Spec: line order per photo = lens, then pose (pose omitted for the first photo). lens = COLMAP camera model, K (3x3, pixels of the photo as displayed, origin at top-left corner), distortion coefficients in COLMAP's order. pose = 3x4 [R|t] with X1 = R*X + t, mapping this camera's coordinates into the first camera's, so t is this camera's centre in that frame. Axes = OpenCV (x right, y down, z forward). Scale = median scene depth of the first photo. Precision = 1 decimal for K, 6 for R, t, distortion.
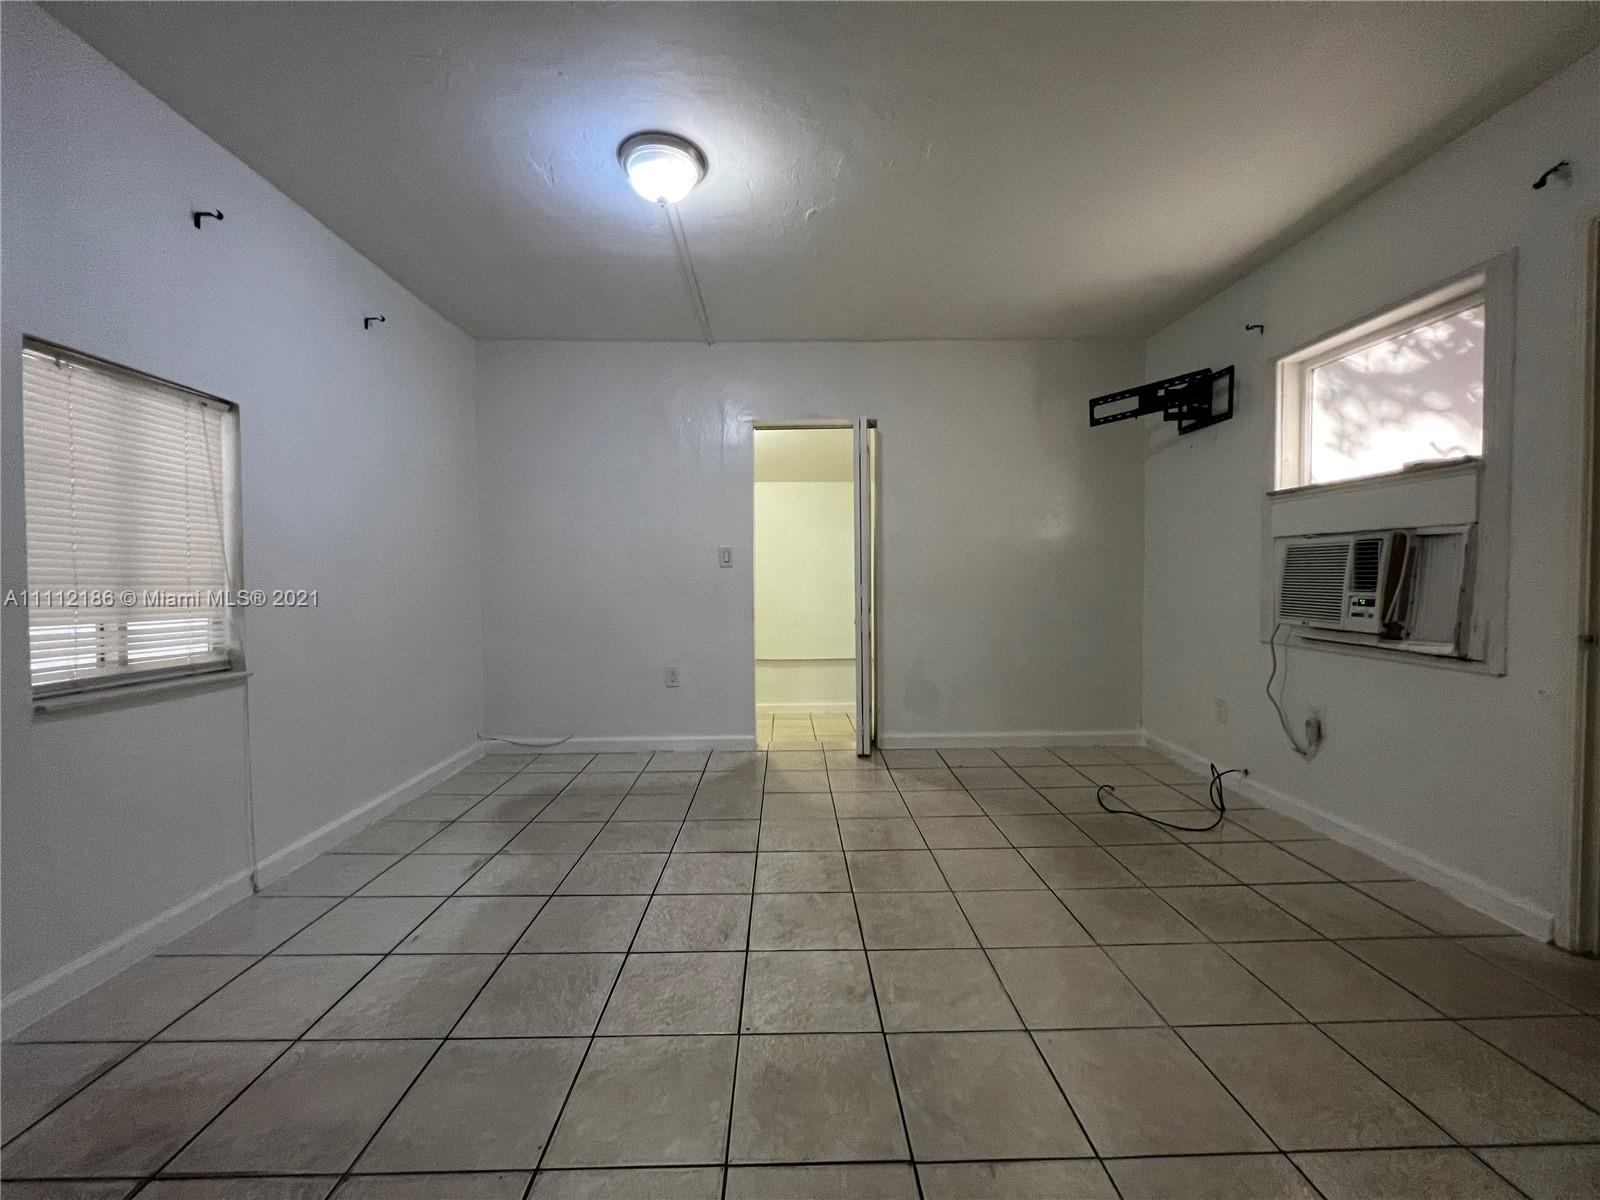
lens RADIAL K [[639.0, 0, 794.8], [0, 639.0, 594.4], [0, 0, 1]] dist [0.003360, 0.000555]
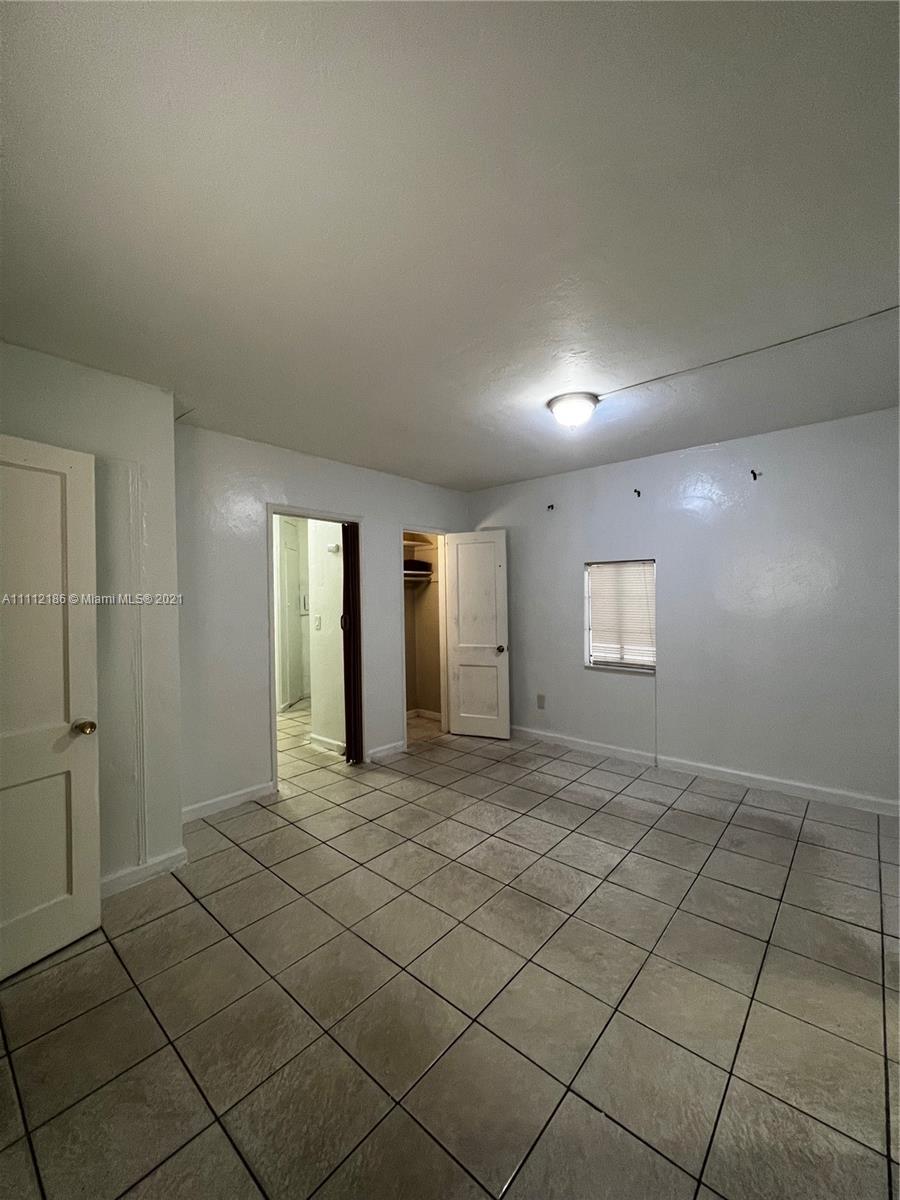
lens RADIAL K [[479.2, 0, 448.0], [0, 479.2, 601.9], [0, 0, 1]] dist [0.003360, 0.000555]
pose [[-0.675923, 0.029440, -0.736384, 0.855514], [0.009588, 0.999468, 0.031158, -0.177698], [0.736910, 0.014000, -0.675846, 1.463971]]
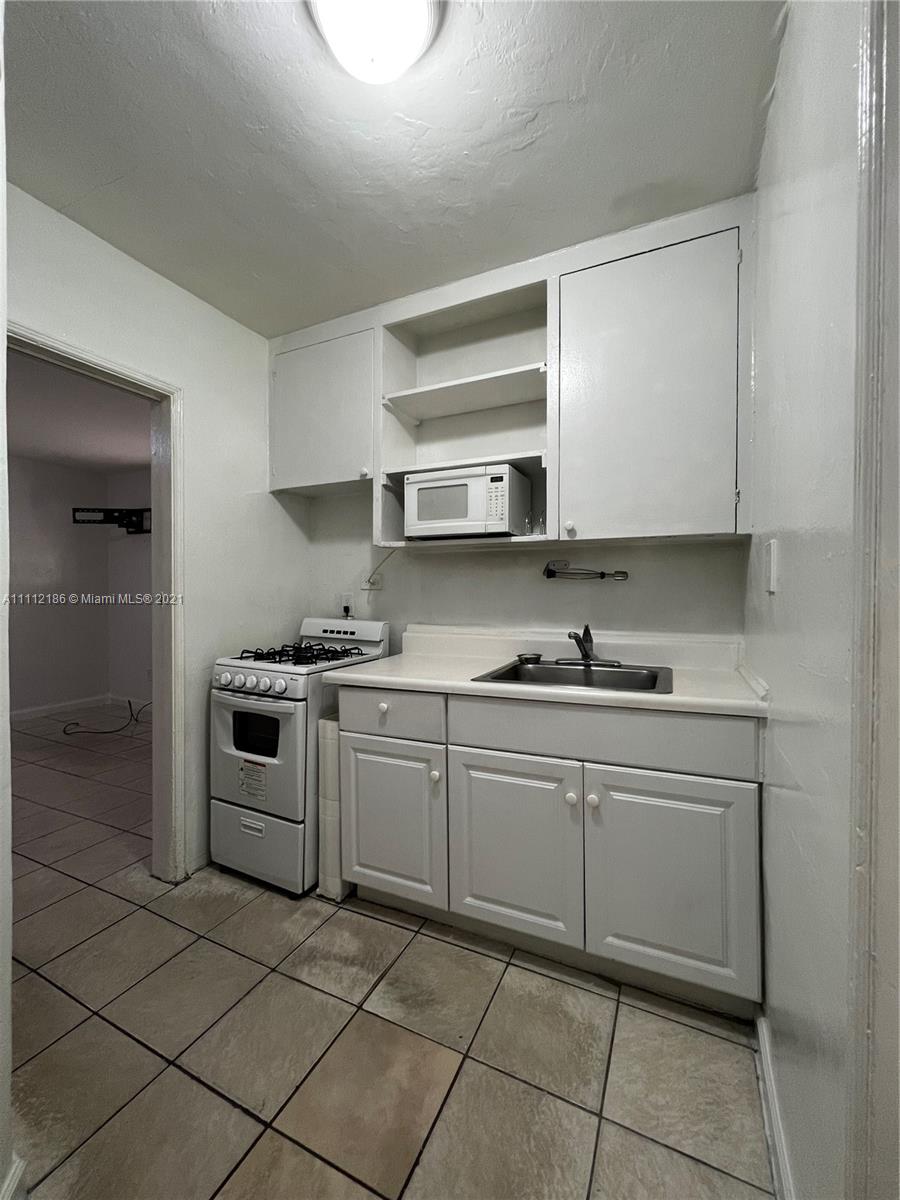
lens RADIAL K [[479.2, 0, 455.9], [0, 479.2, 607.5], [0, 0, 1]] dist [0.003360, 0.000555]
pose [[0.436522, 0.000019, 0.899693, -0.364400], [0.025056, 0.999612, -0.012178, 0.008024], [-0.899344, 0.027859, 0.436352, -0.702699]]
